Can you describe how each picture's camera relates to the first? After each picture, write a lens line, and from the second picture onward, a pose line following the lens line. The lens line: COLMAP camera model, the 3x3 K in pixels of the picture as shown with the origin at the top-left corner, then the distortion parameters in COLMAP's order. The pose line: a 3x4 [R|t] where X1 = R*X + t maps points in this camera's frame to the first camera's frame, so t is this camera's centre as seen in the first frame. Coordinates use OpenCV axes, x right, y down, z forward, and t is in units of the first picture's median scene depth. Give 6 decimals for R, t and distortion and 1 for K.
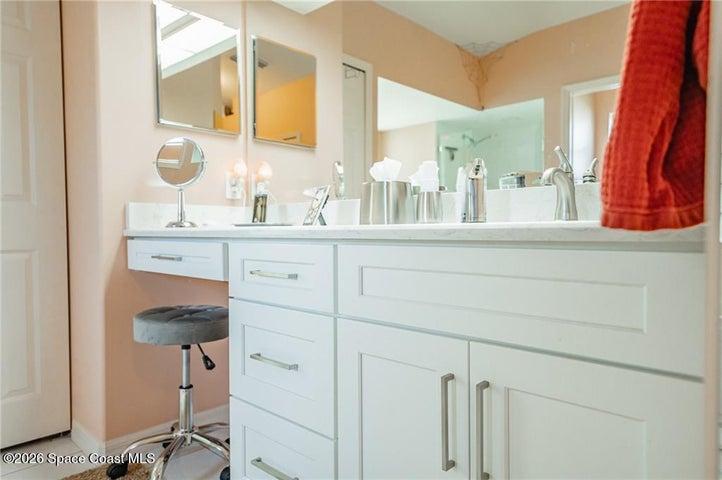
lens RADIAL K [[487.1, 0, 361.2], [0, 487.1, 238.6], [0, 0, 1]] dist [-0.005380, 0.005292]
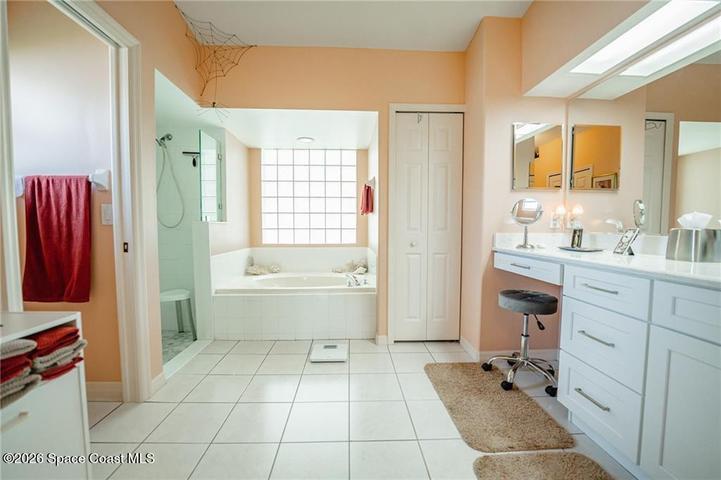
lens RADIAL K [[295.1, 0, 360.3], [0, 295.1, 243.8], [0, 0, 1]] dist [-0.020047, 0.000193]
pose [[0.711898, 0.049834, -0.700513, -0.044618], [-0.026269, 0.998671, 0.044348, -0.073506], [0.701792, -0.013169, 0.712260, -0.220675]]
